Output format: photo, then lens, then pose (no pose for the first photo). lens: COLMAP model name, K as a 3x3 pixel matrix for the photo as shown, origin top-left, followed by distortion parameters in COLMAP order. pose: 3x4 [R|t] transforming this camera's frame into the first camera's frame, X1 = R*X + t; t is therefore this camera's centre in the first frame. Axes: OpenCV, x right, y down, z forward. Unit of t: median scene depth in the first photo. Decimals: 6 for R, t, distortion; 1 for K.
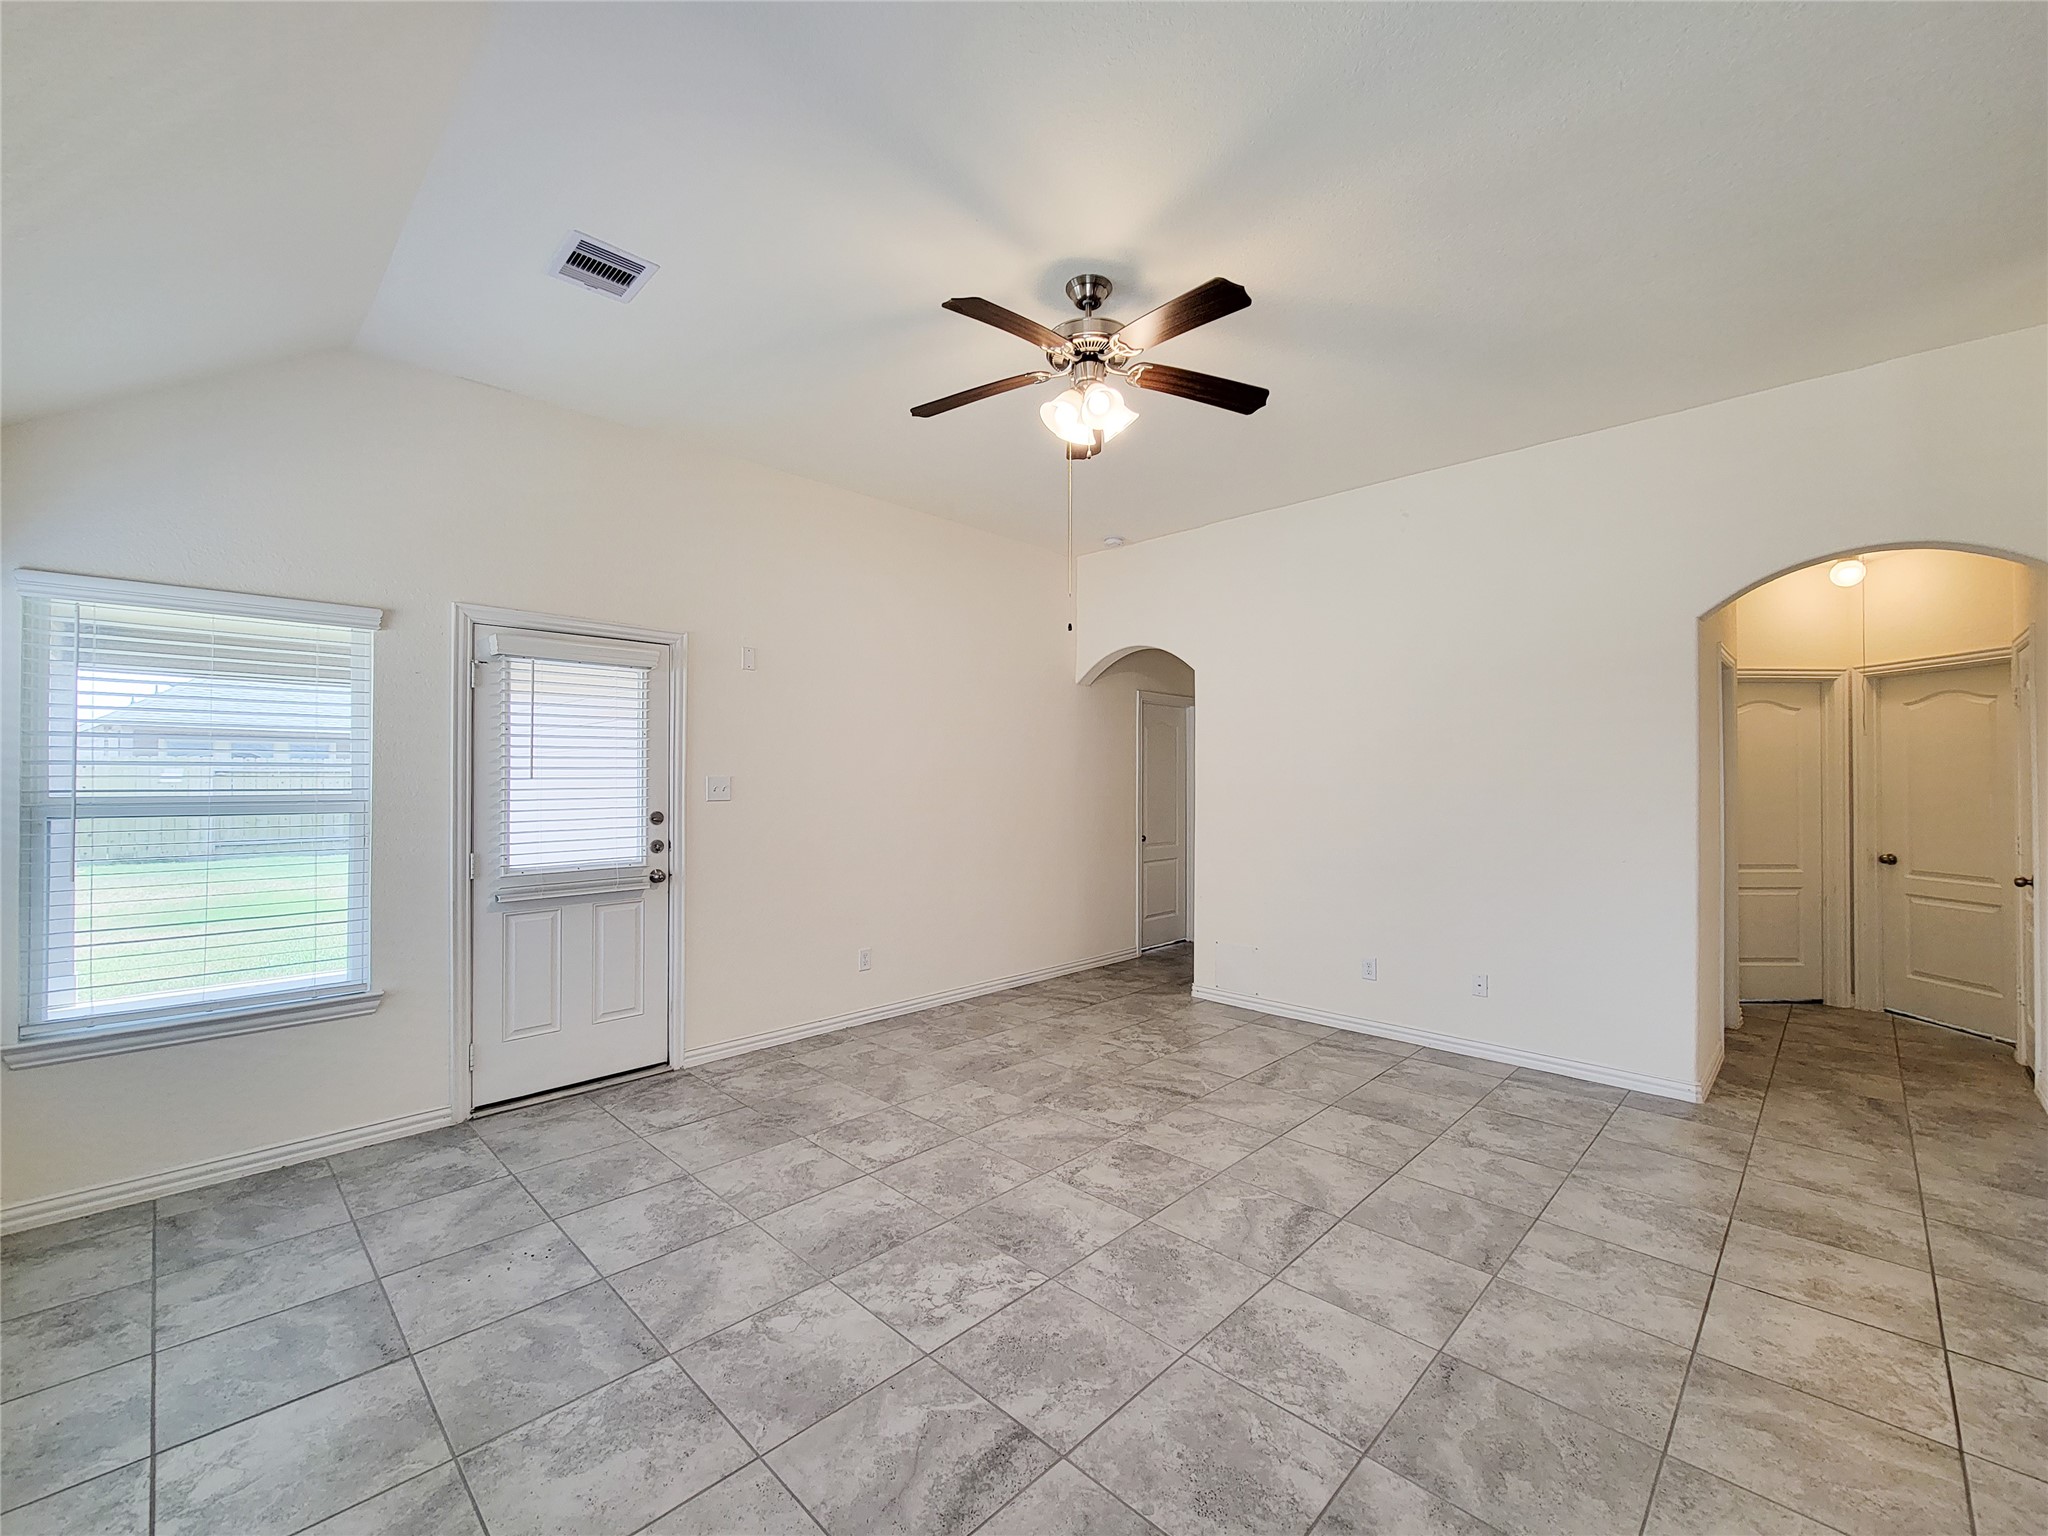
lens RADIAL K [[854.6, 0, 1042.5], [0, 854.6, 775.0], [0, 0, 1]] dist [0.007869, -0.006081]
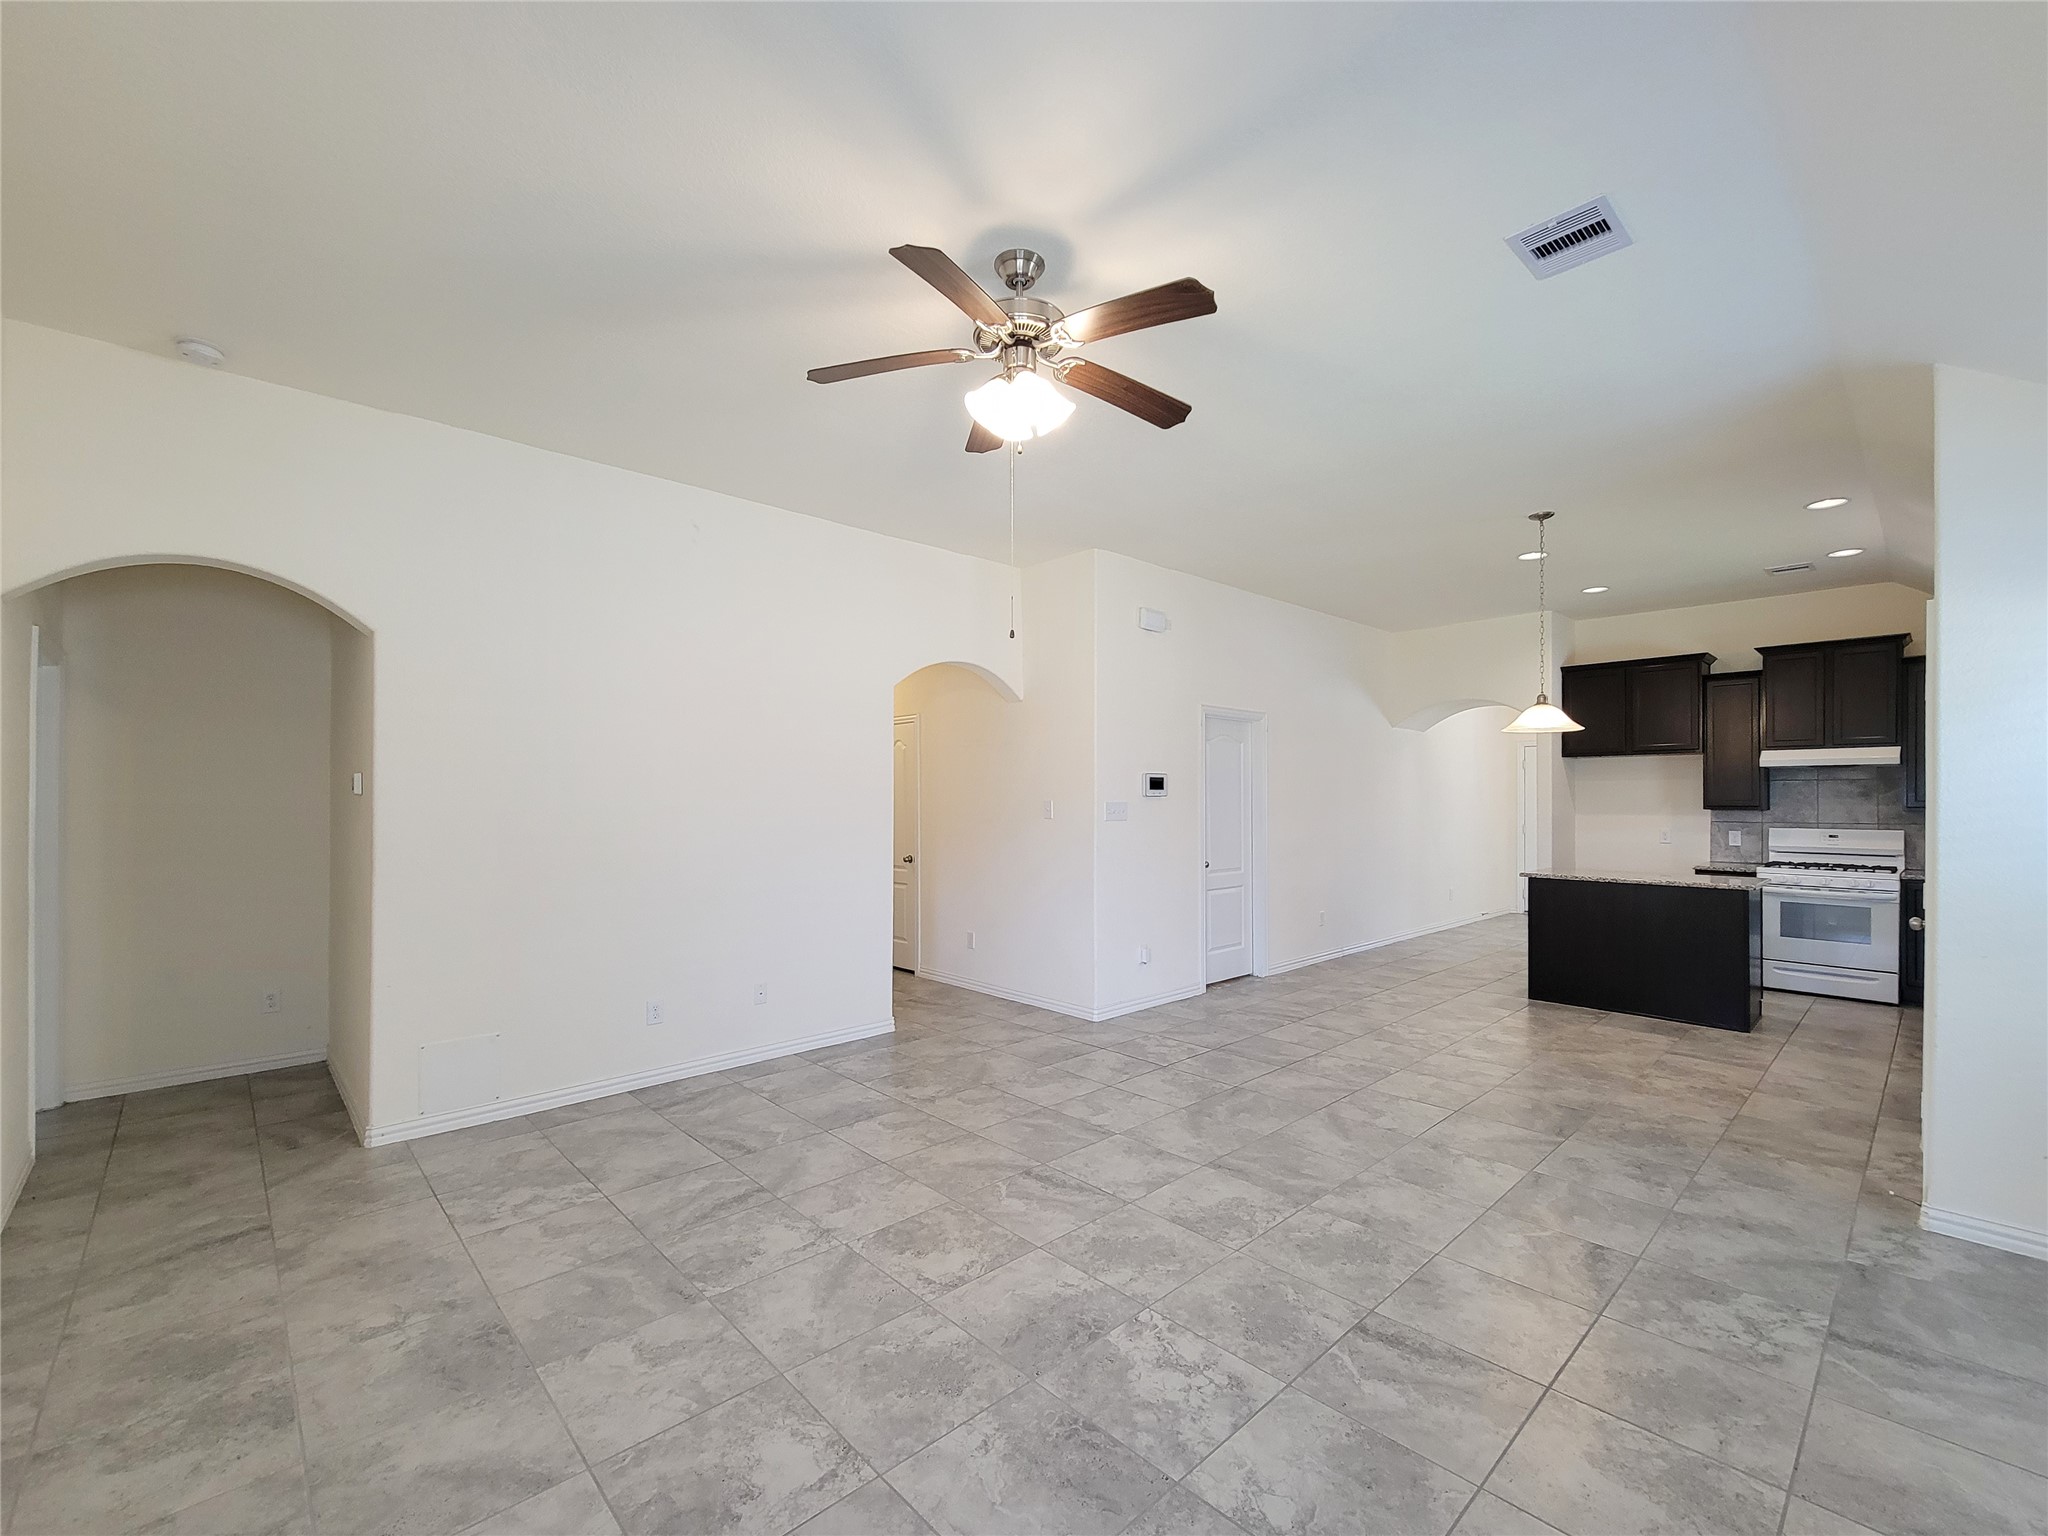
lens RADIAL K [[854.6, 0, 1042.5], [0, 854.6, 775.0], [0, 0, 1]] dist [0.007869, -0.006081]
pose [[0.043987, 0.025930, 0.998696, -0.818792], [-0.005002, 0.999656, -0.025735, -0.006328], [-0.999020, -0.003863, 0.044101, 0.875053]]
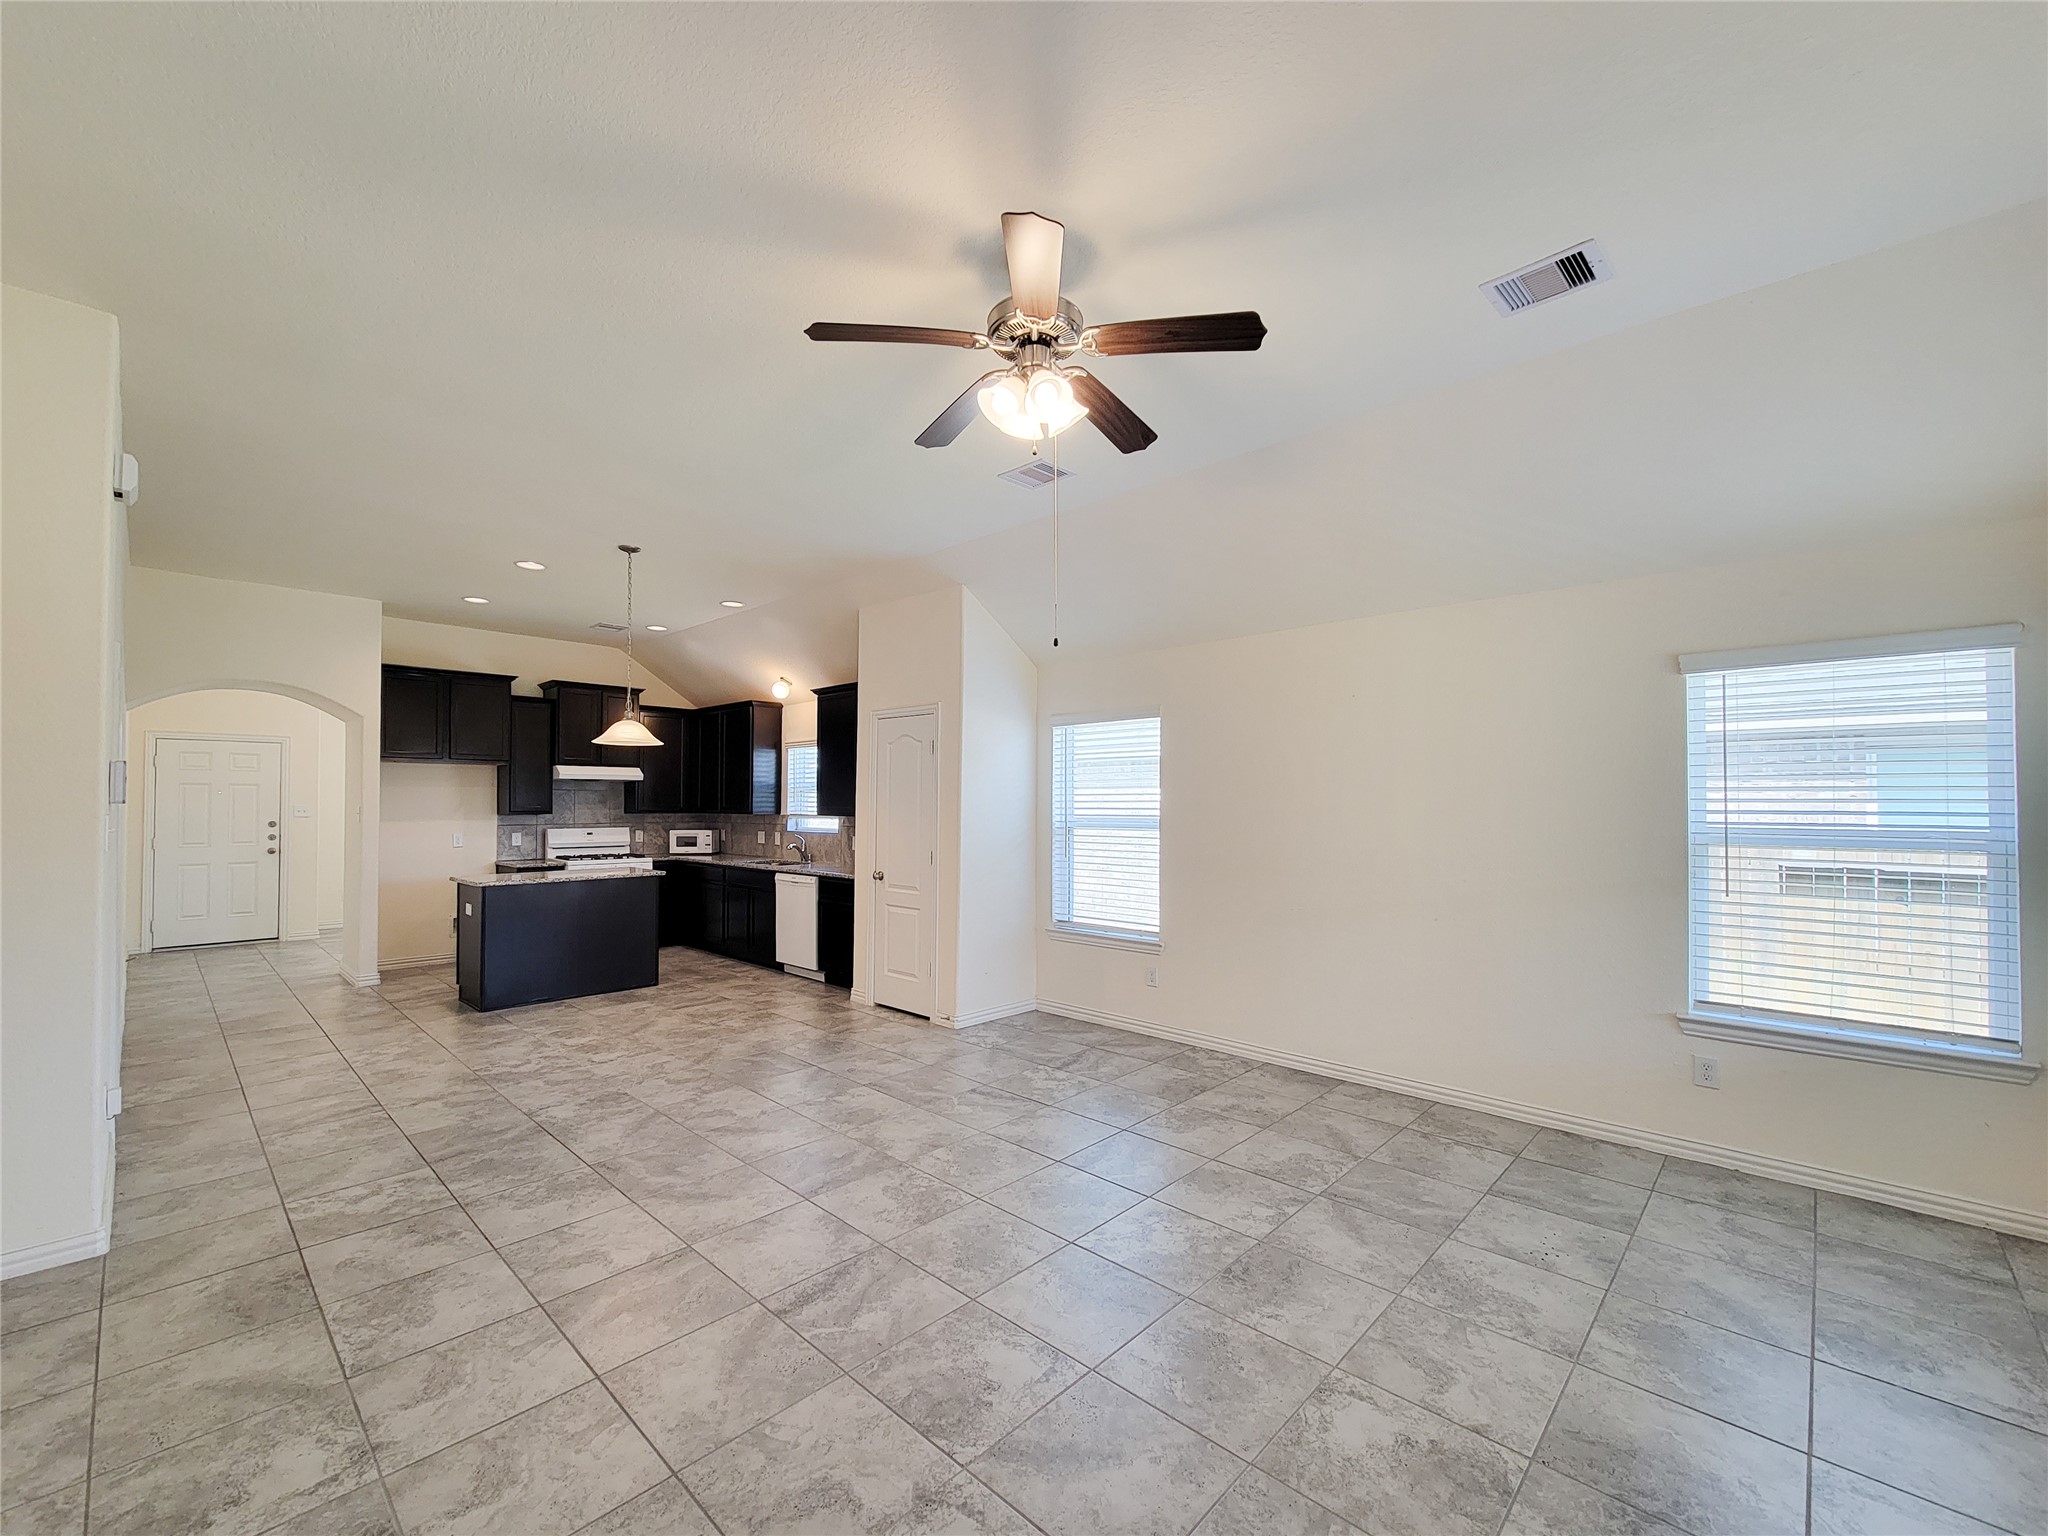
lens RADIAL K [[826.7, 0, 1014.8], [0, 826.7, 774.3], [0, 0, 1]] dist [0.006613, -0.005118]
pose [[-0.999911, -0.001688, 0.013221, 0.060326], [-0.002218, 0.999190, -0.040189, -0.006322], [-0.013143, -0.040215, -0.999105, 1.750139]]
